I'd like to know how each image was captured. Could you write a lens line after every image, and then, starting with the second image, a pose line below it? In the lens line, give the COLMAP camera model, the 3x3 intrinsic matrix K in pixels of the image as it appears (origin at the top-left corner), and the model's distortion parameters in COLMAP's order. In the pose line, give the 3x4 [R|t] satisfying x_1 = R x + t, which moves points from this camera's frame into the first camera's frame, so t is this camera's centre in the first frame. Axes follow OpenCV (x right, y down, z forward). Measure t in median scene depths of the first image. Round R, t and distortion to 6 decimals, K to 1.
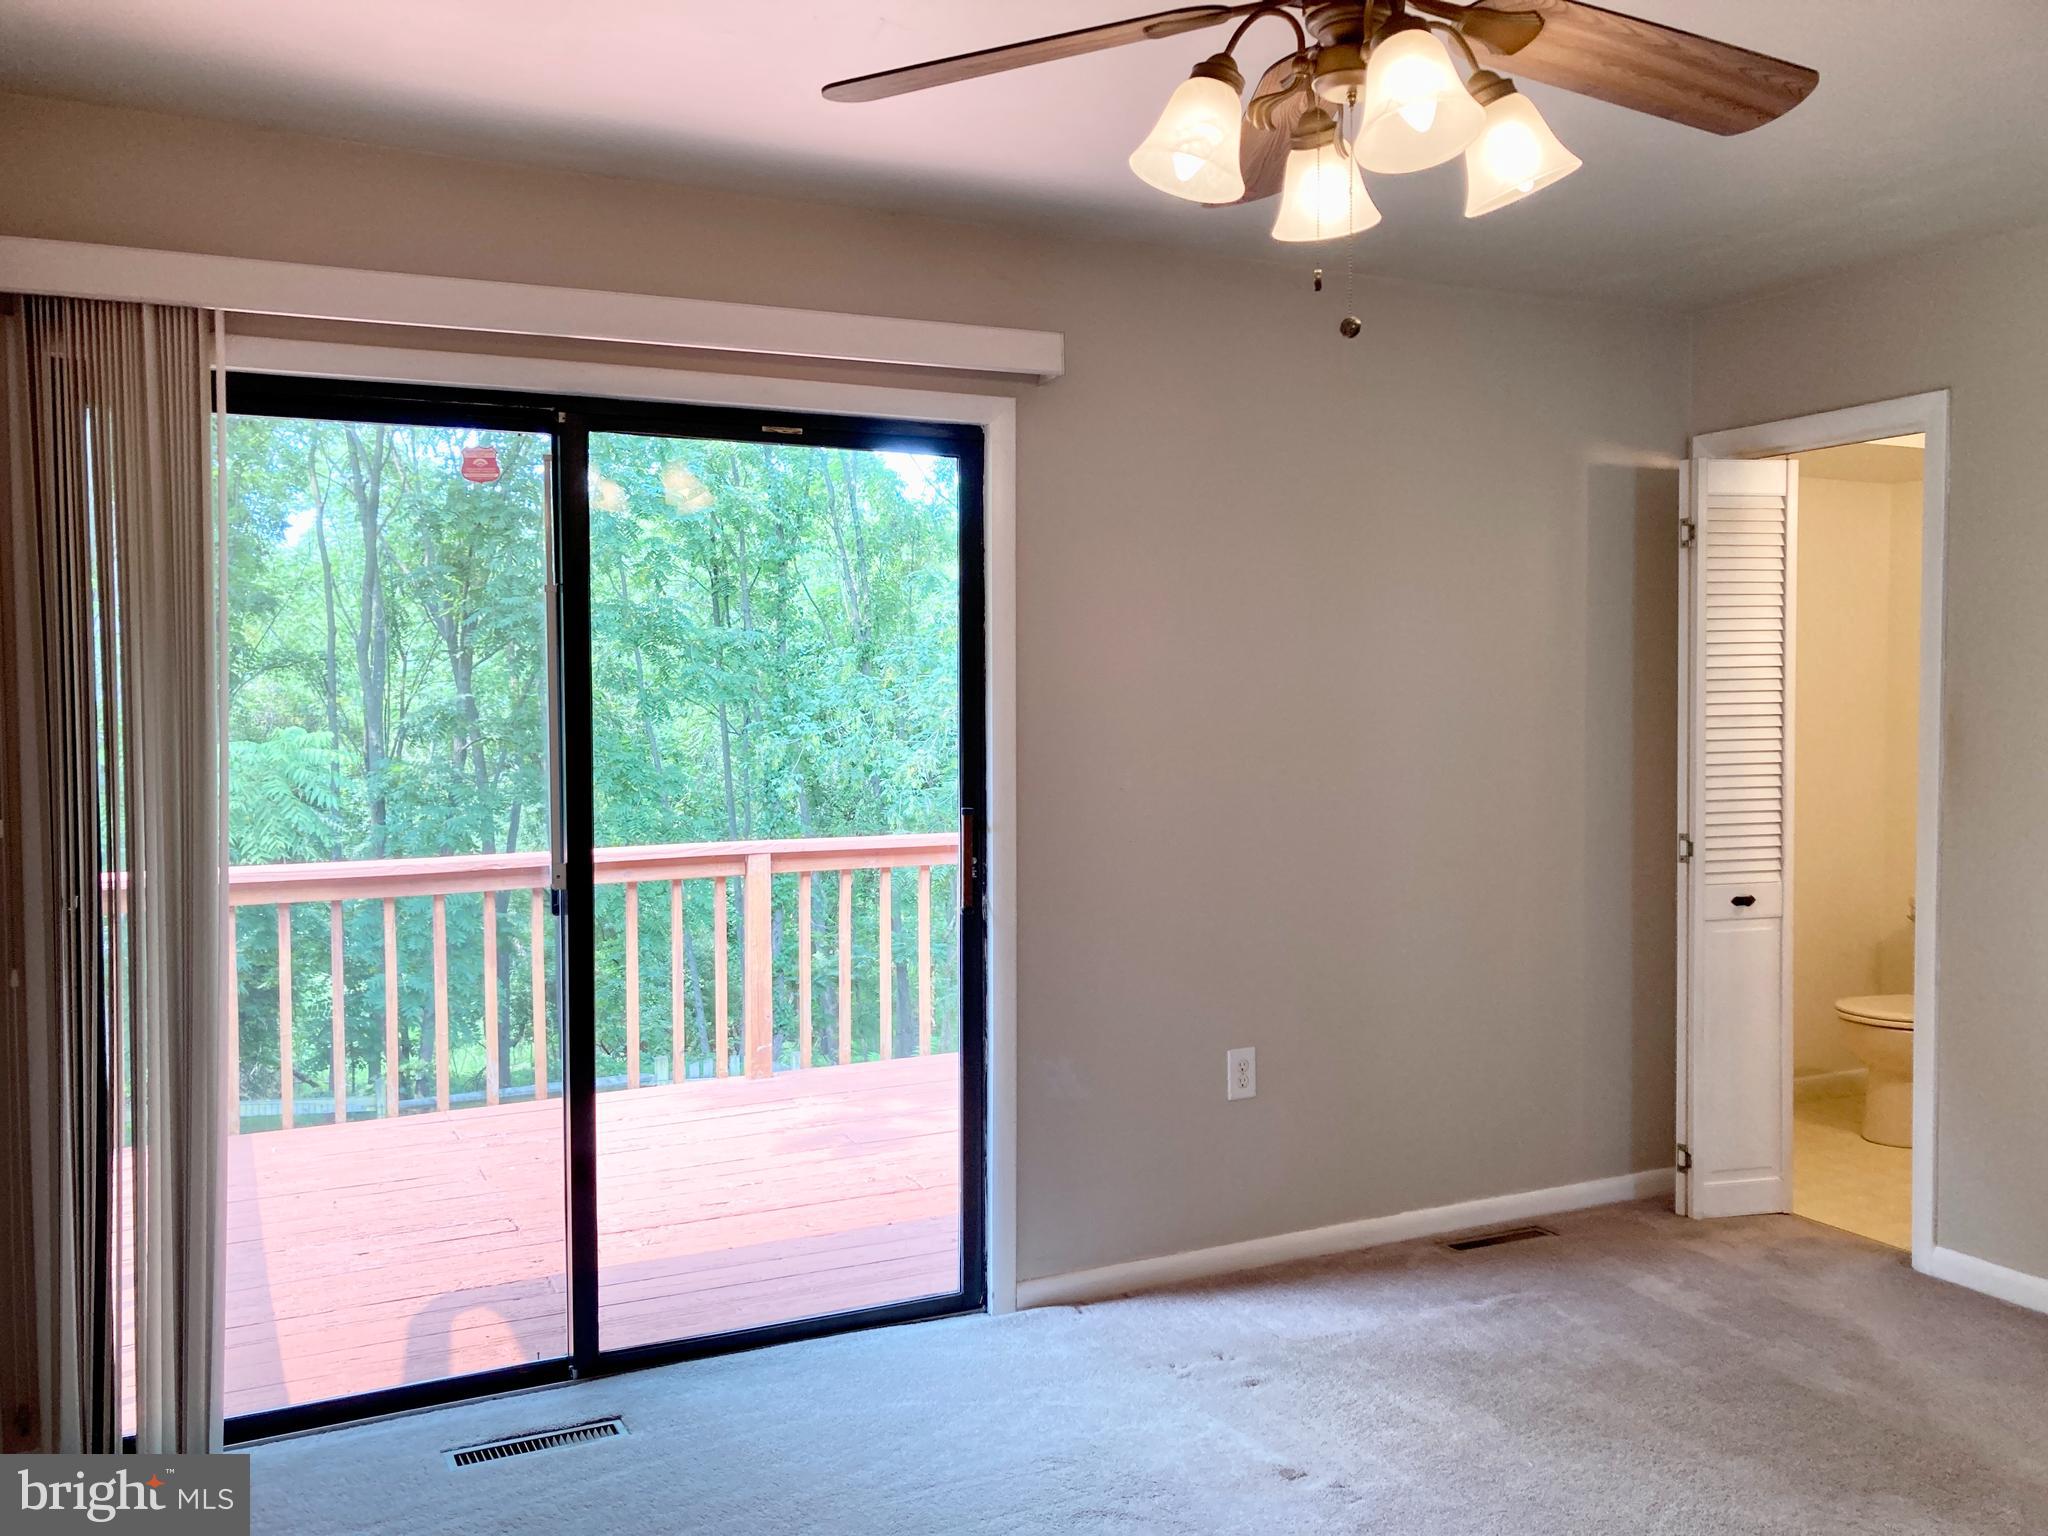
lens RADIAL K [[1707.8, 0, 1025.3], [0, 1707.8, 720.2], [0, 0, 1]] dist [0.013420, -0.002295]
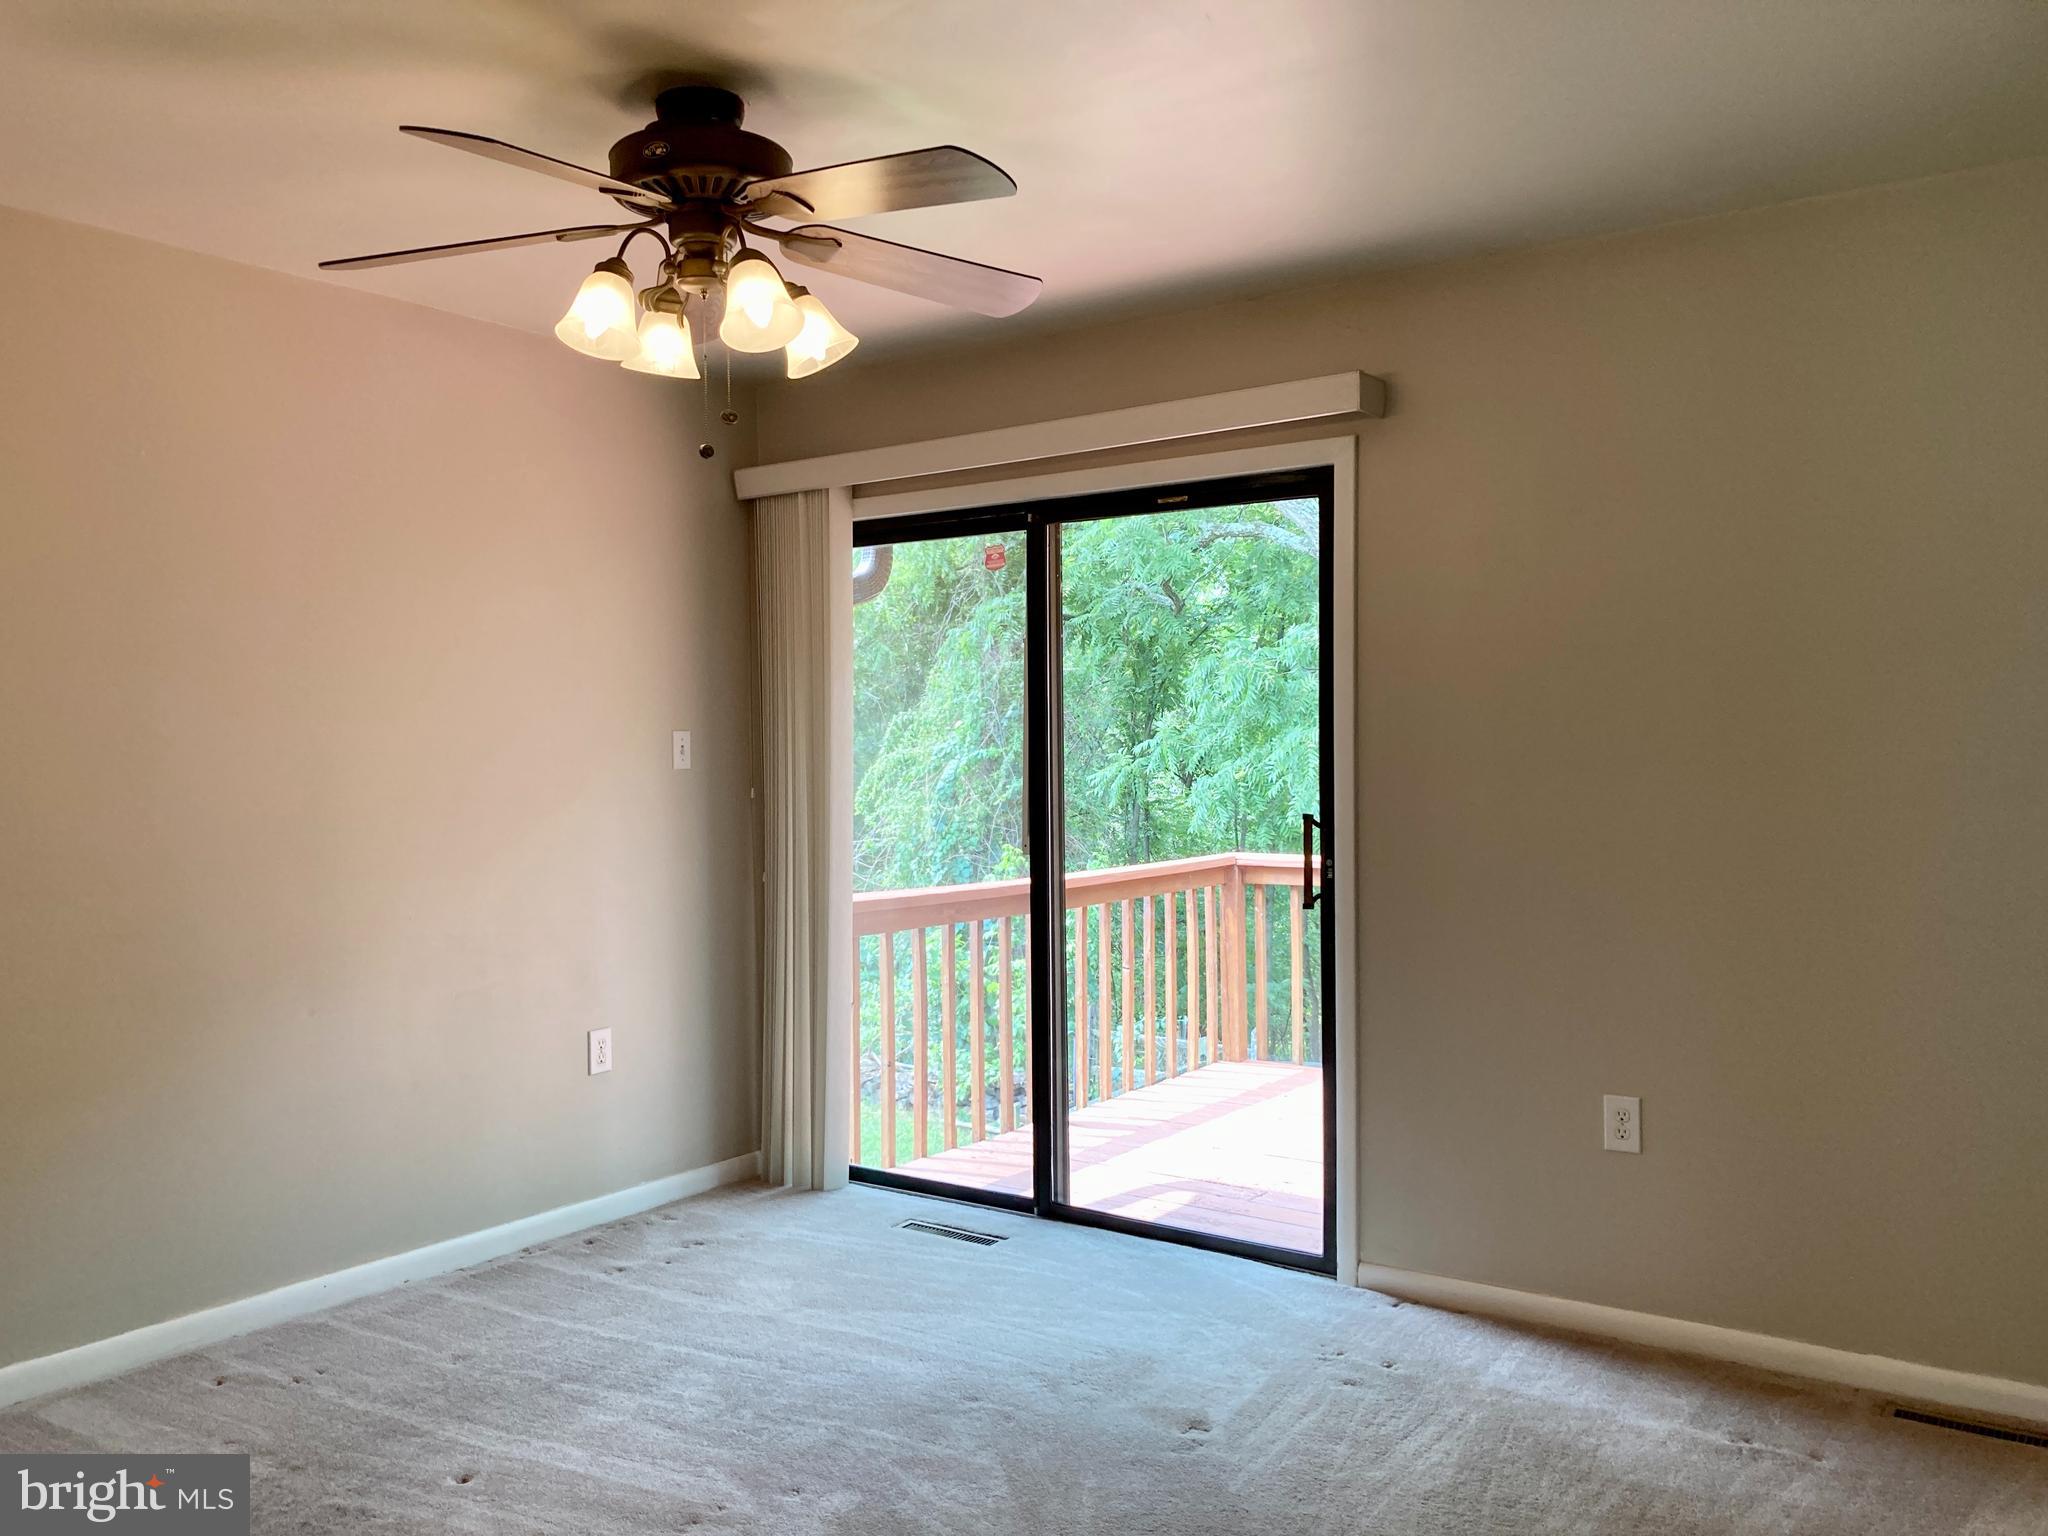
lens RADIAL K [[1700.7, 0, 1024.0], [0, 1700.7, 768.0], [0, 0, 1]] dist [0.017776, 0.011834]
pose [[0.464647, 0.009754, -0.885442, 0.913999], [-0.007424, 0.999947, 0.007120, 0.015407], [0.885465, 0.003265, 0.464695, 0.345774]]
